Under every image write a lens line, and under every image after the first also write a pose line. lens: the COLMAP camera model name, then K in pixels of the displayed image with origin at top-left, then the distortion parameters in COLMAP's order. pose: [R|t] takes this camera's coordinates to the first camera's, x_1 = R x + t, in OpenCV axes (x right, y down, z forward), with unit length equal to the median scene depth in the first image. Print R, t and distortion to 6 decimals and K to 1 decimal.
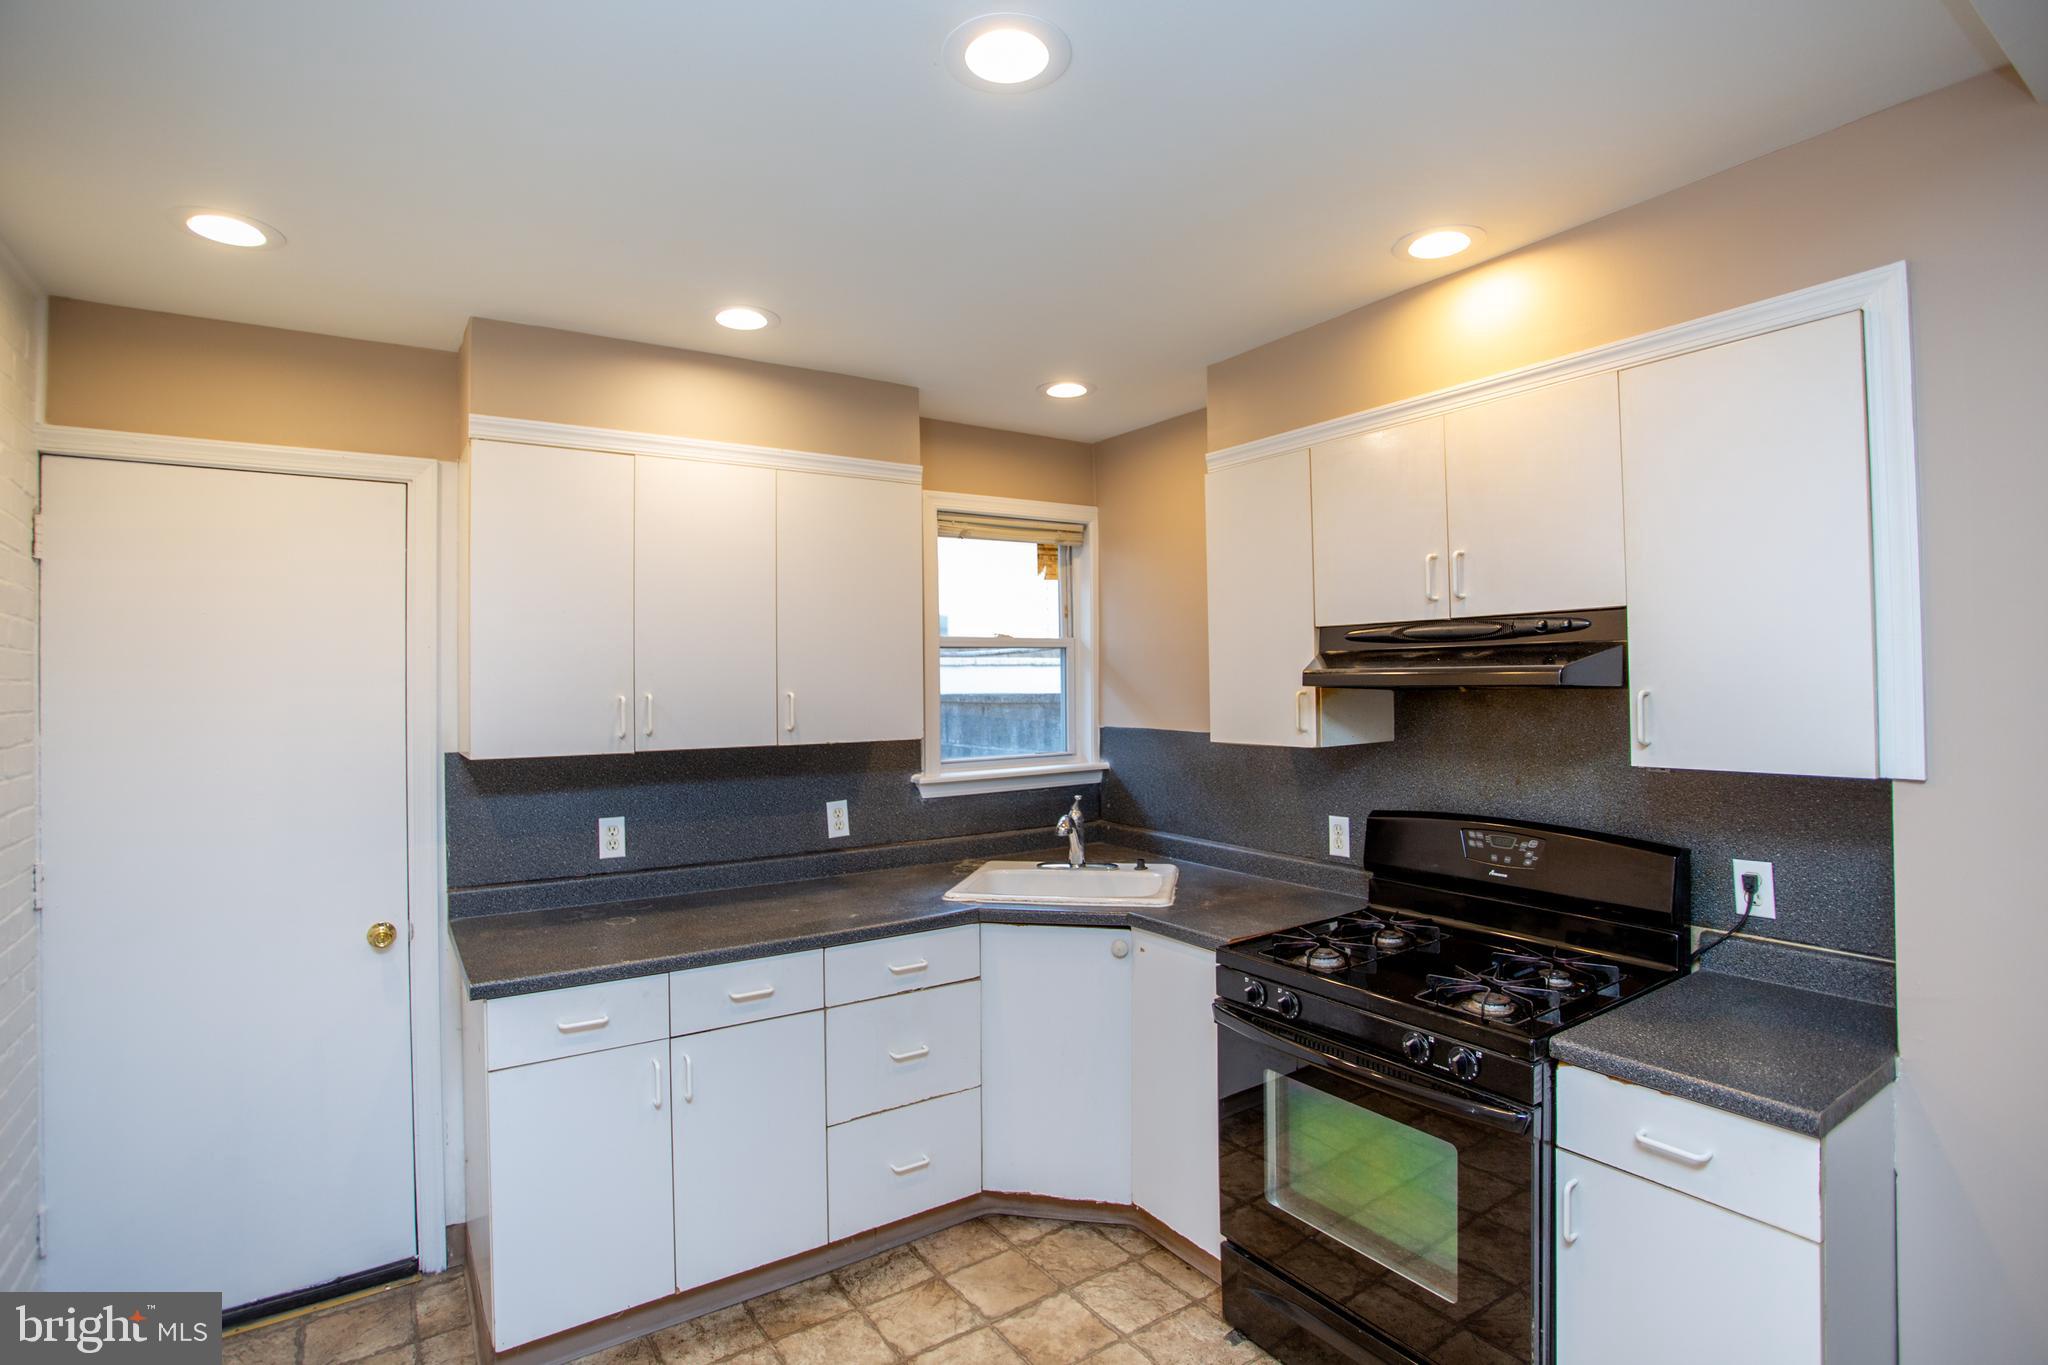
lens RADIAL K [[996.2, 0, 1010.1], [0, 996.2, 663.8], [0, 0, 1]] dist [-0.065556, 0.022703]
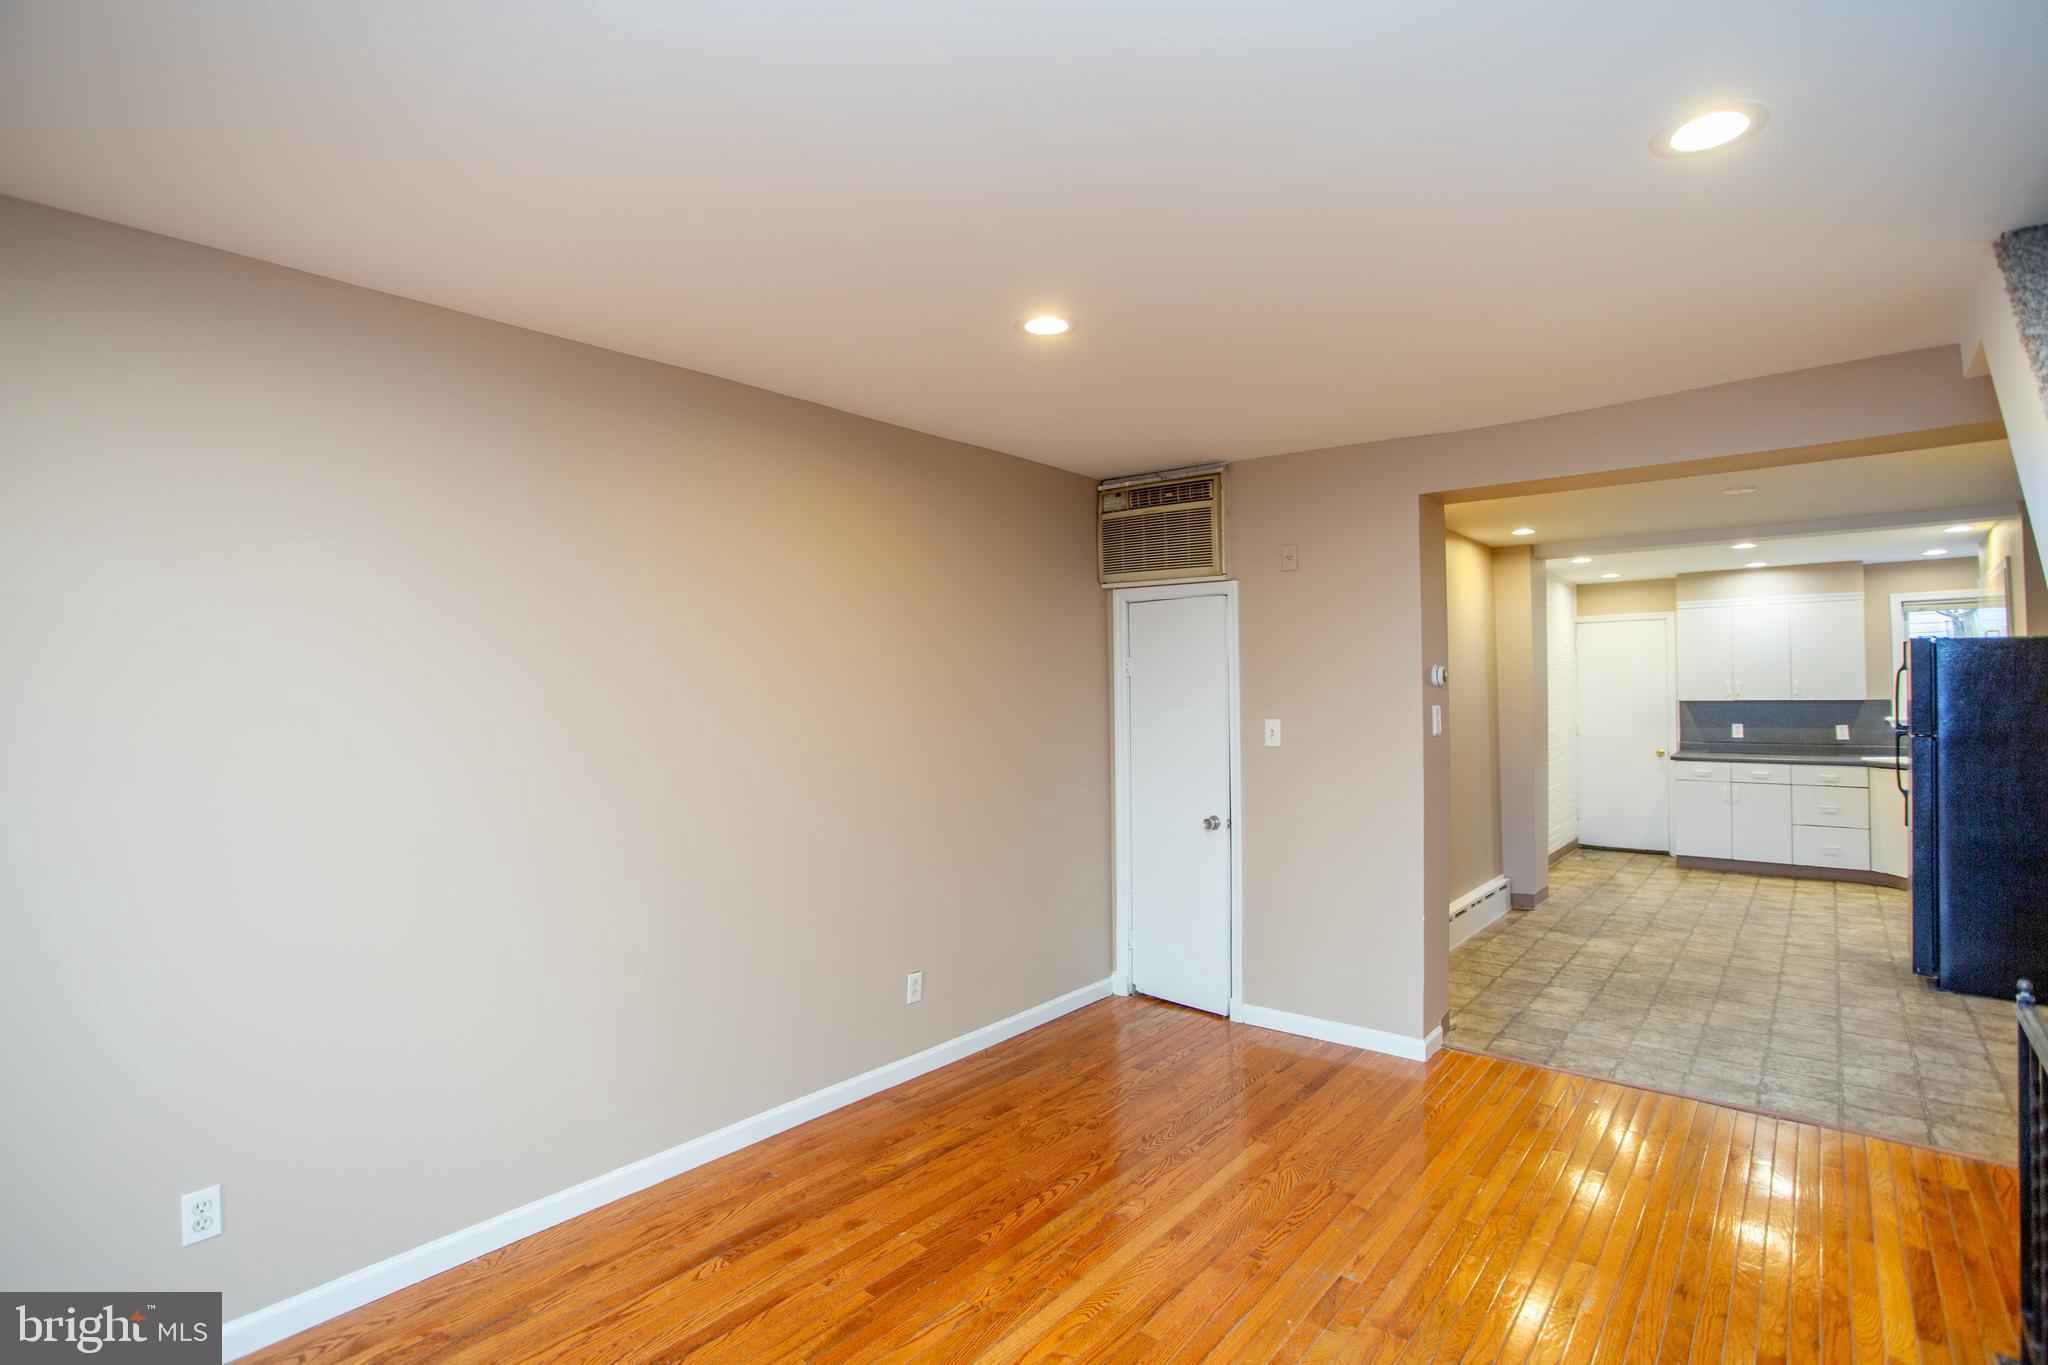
lens RADIAL K [[996.2, 0, 1012.9], [0, 996.2, 671.9], [0, 0, 1]] dist [-0.065556, 0.022703]
pose [[0.271200, -0.019595, -0.962323, 1.871570], [0.014169, 0.999766, -0.016364, 0.018174], [0.962419, -0.009197, 0.271414, -1.949237]]
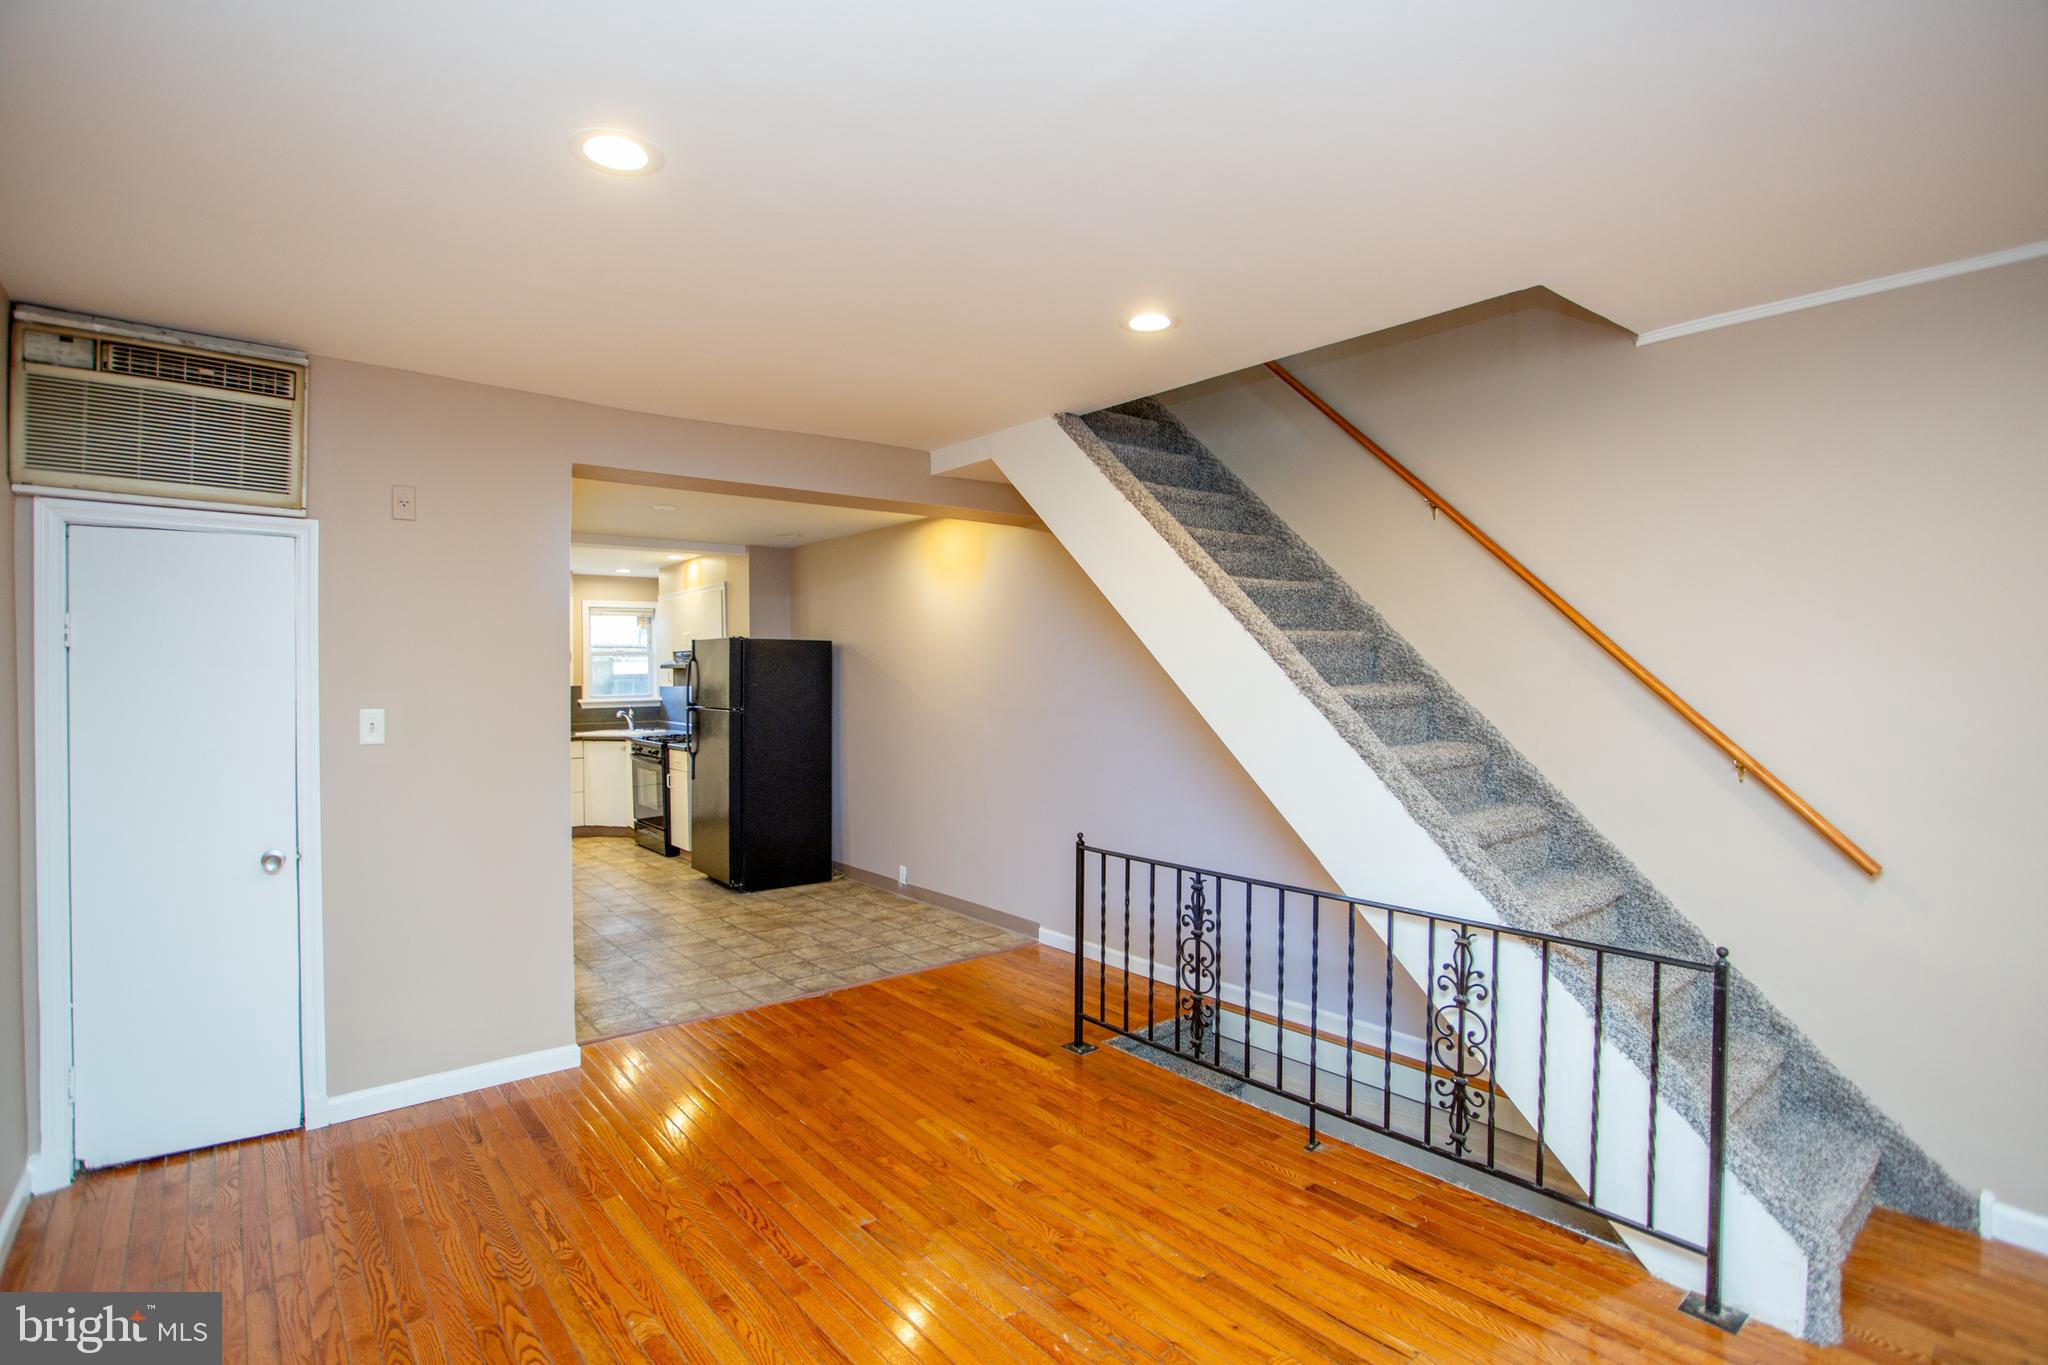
lens RADIAL K [[996.2, 0, 1008.7], [0, 996.2, 669.5], [0, 0, 1]] dist [-0.065556, 0.022703]
pose [[0.994994, -0.005852, 0.099759, 1.066204], [0.005763, 0.999983, 0.001180, 0.029393], [-0.099764, -0.000599, 0.995011, -2.407522]]
